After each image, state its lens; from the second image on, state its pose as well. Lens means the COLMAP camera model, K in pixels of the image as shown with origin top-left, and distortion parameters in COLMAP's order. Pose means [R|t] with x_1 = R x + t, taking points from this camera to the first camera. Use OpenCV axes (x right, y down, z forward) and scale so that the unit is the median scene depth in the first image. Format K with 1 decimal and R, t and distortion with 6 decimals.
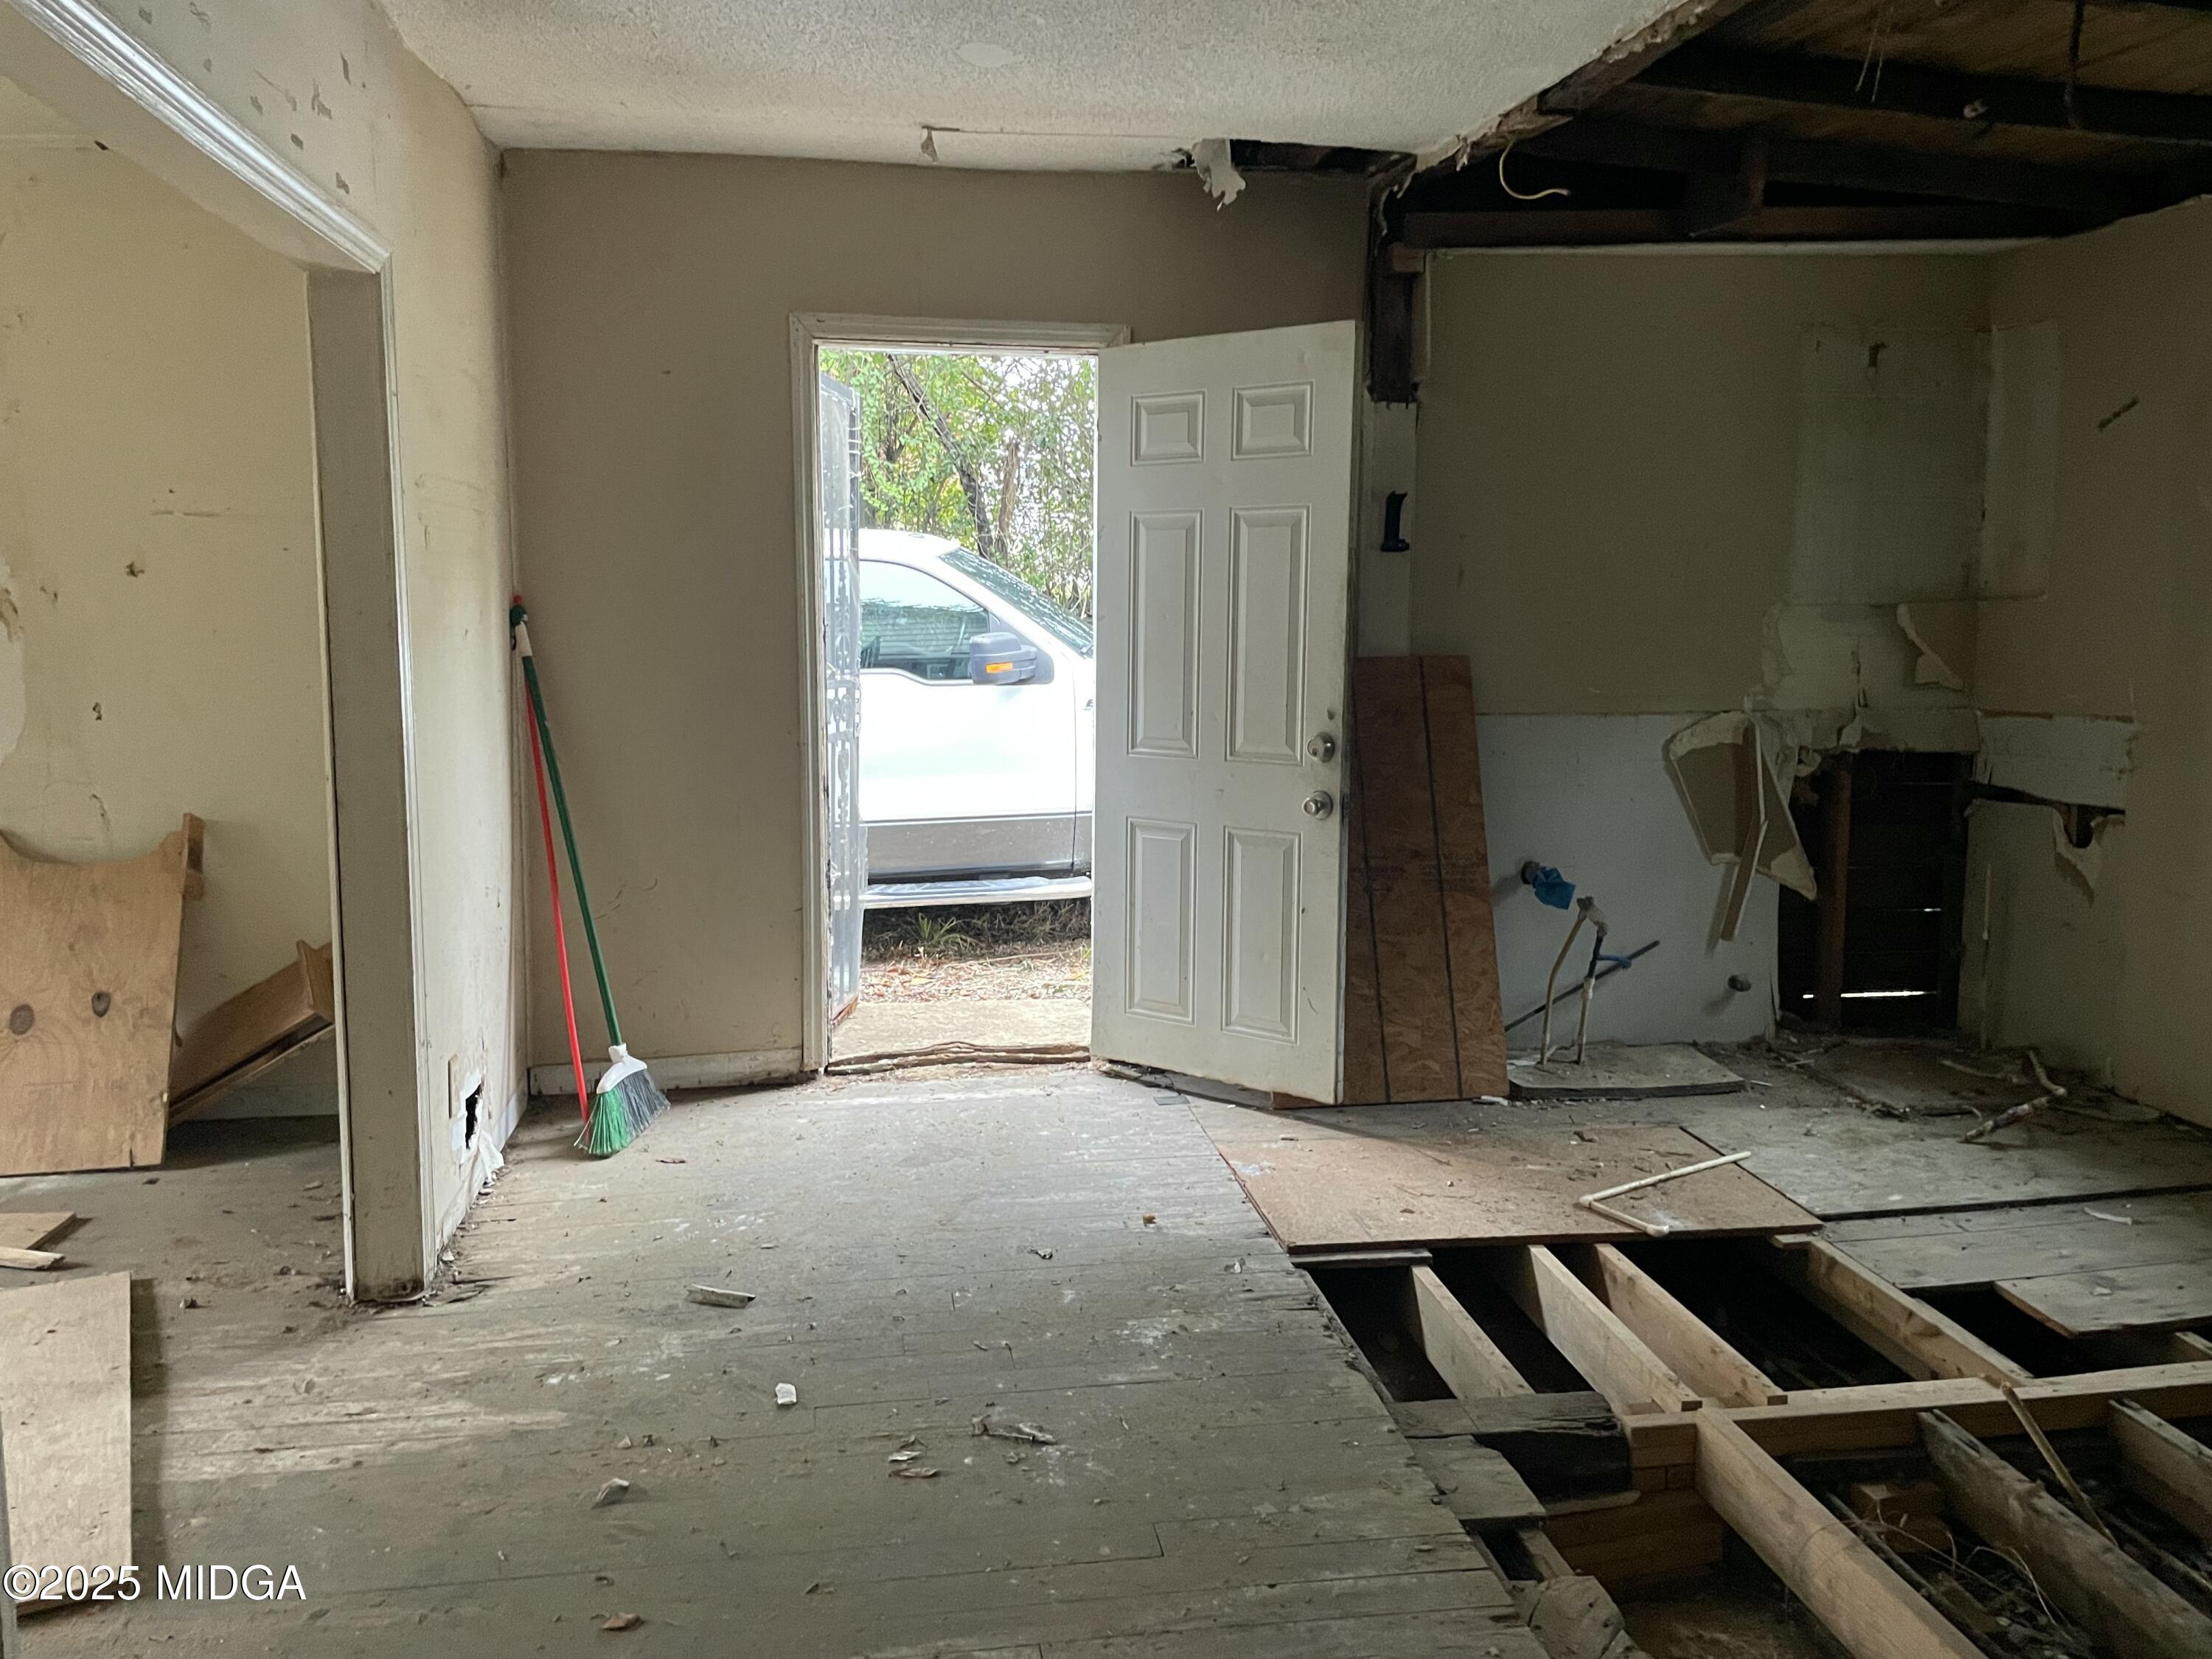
lens RADIAL K [[1660.4, 0, 1103.2], [0, 1660.4, 806.3], [0, 0, 1]] dist [0.080815, -0.102760]
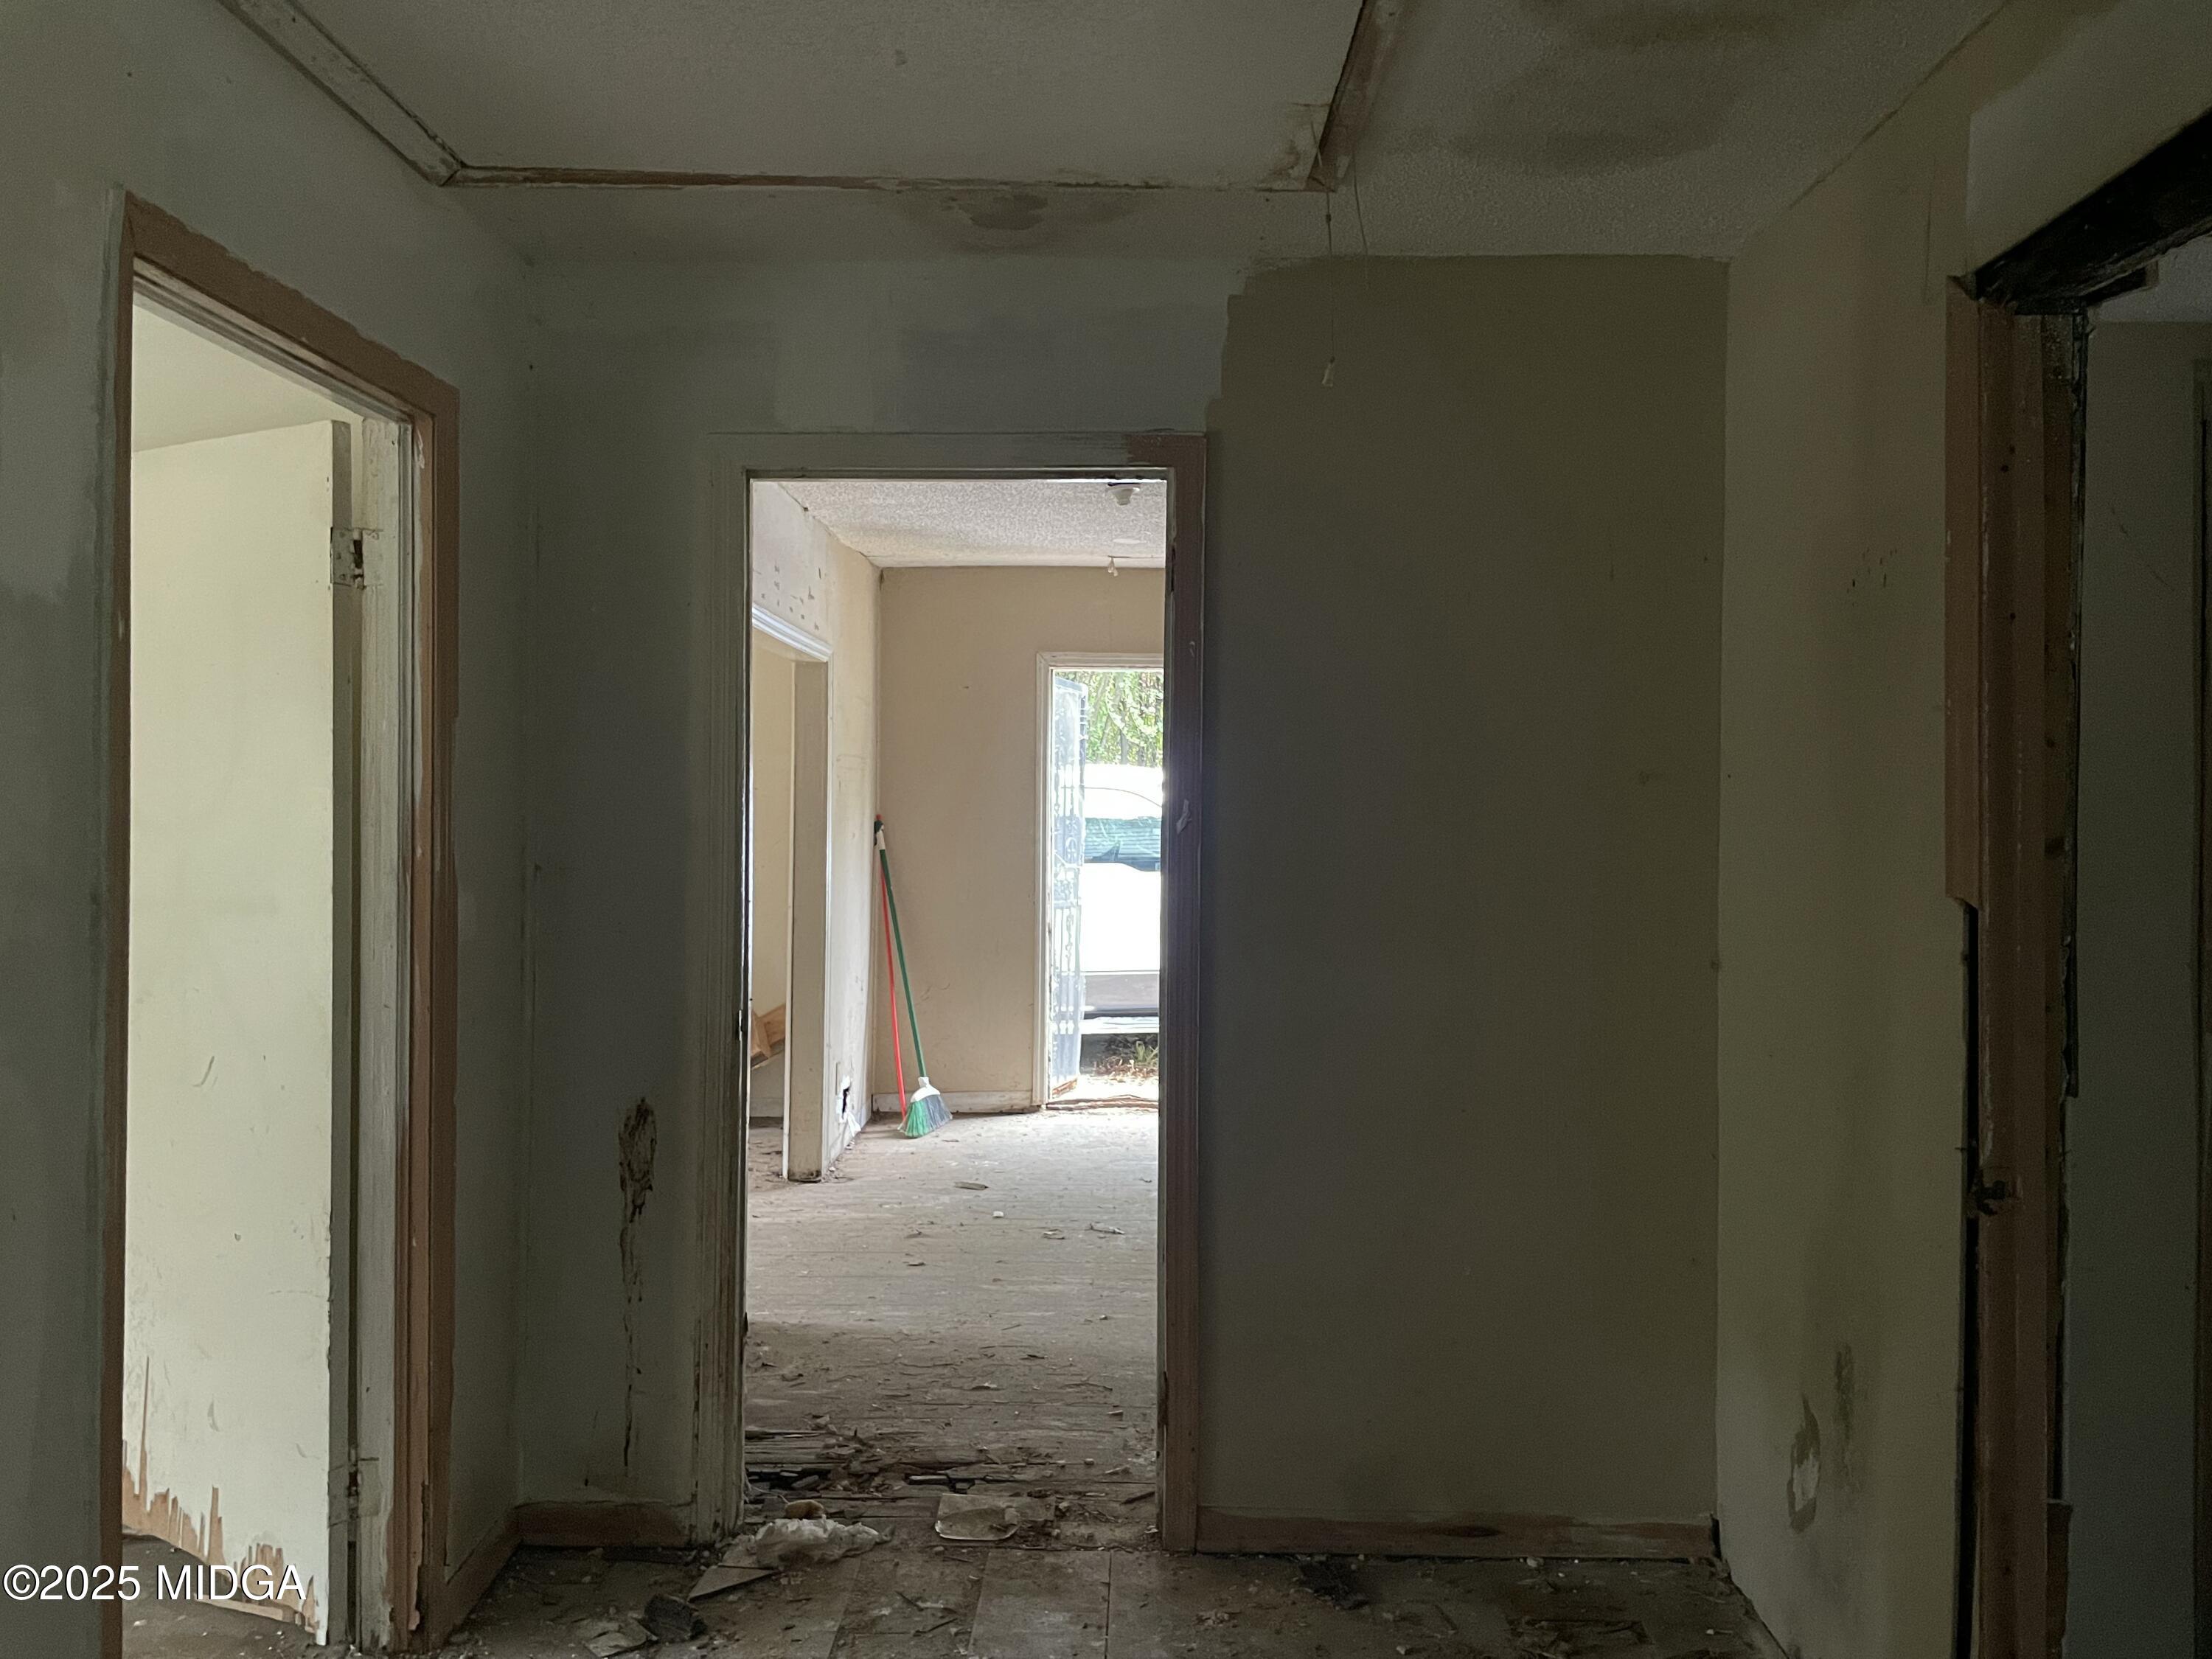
lens RADIAL K [[1660.4, 0, 1108.4], [0, 1660.4, 826.9], [0, 0, 1]] dist [0.080815, -0.102760]
pose [[0.983588, 0.005267, -0.180353, 0.197596], [-0.025413, 0.993654, -0.109572, 0.070013], [0.178631, 0.112357, 0.977480, -0.646826]]
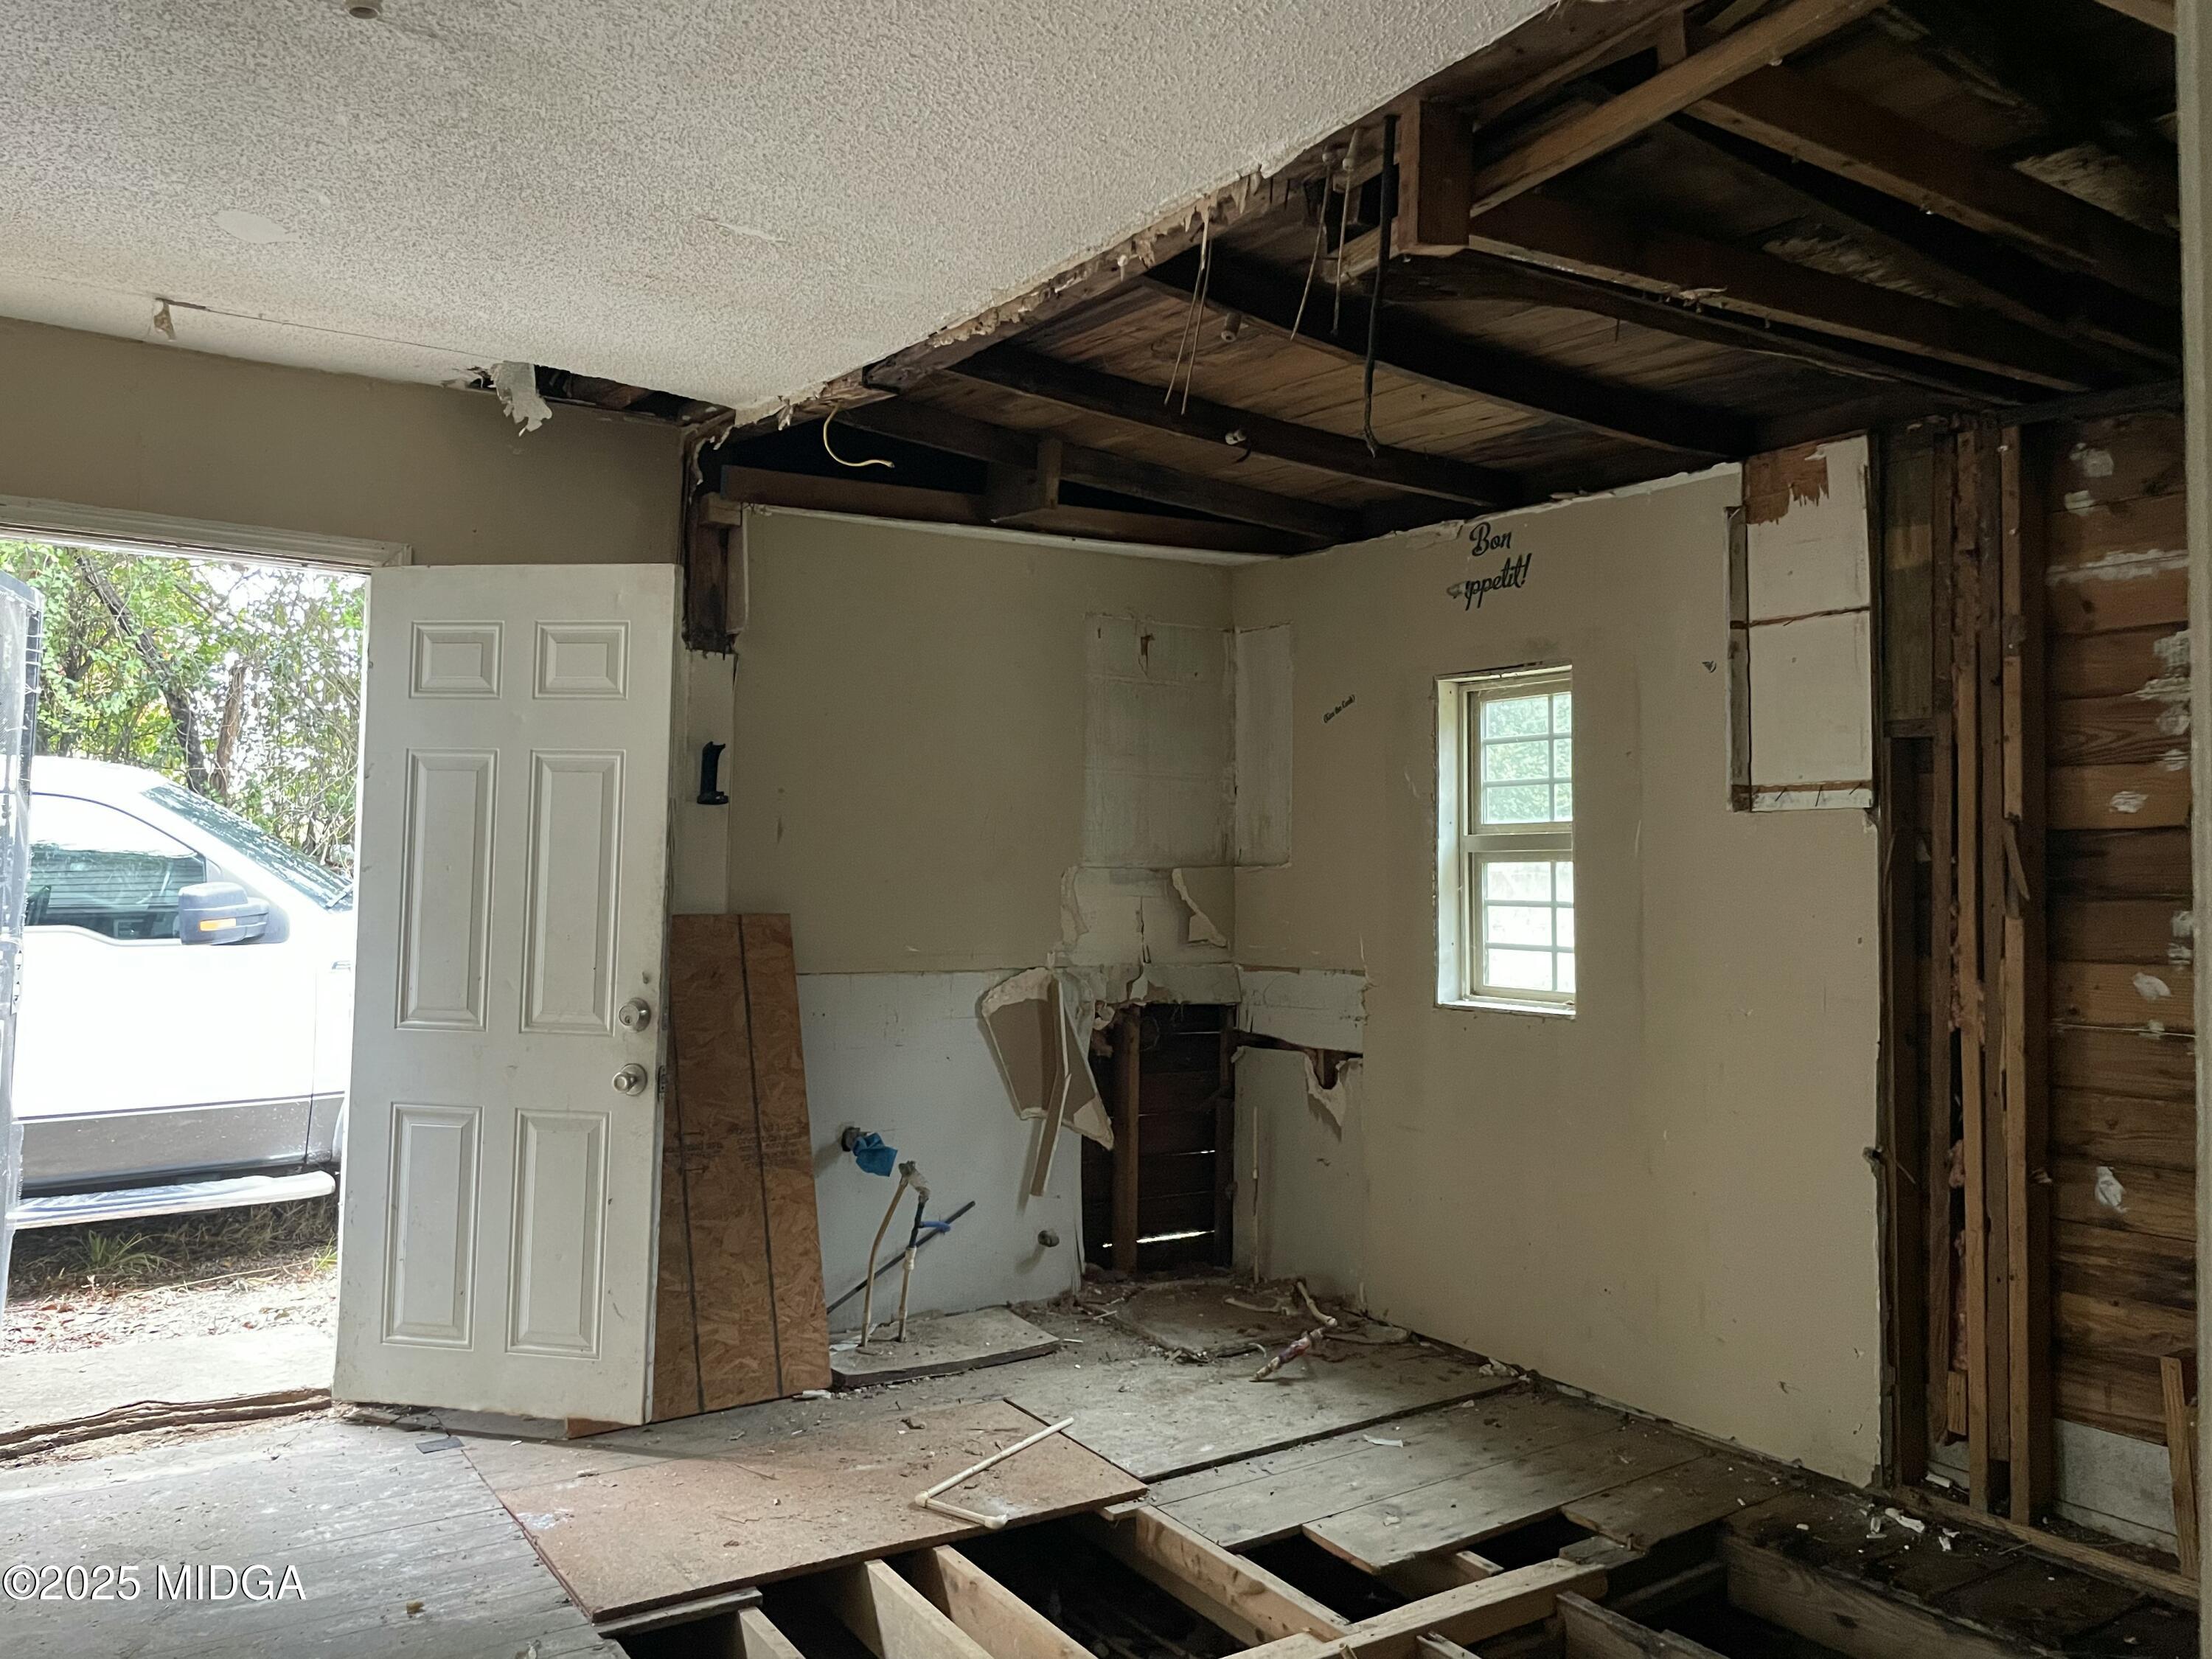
lens RADIAL K [[1660.4, 0, 1121.8], [0, 1660.4, 811.1], [0, 0, 1]] dist [0.080815, -0.102760]
pose [[0.905400, 0.029677, 0.423521, -0.017281], [0.033184, 0.989555, -0.140282, -0.008504], [-0.423261, 0.141065, 0.894959, 0.055032]]
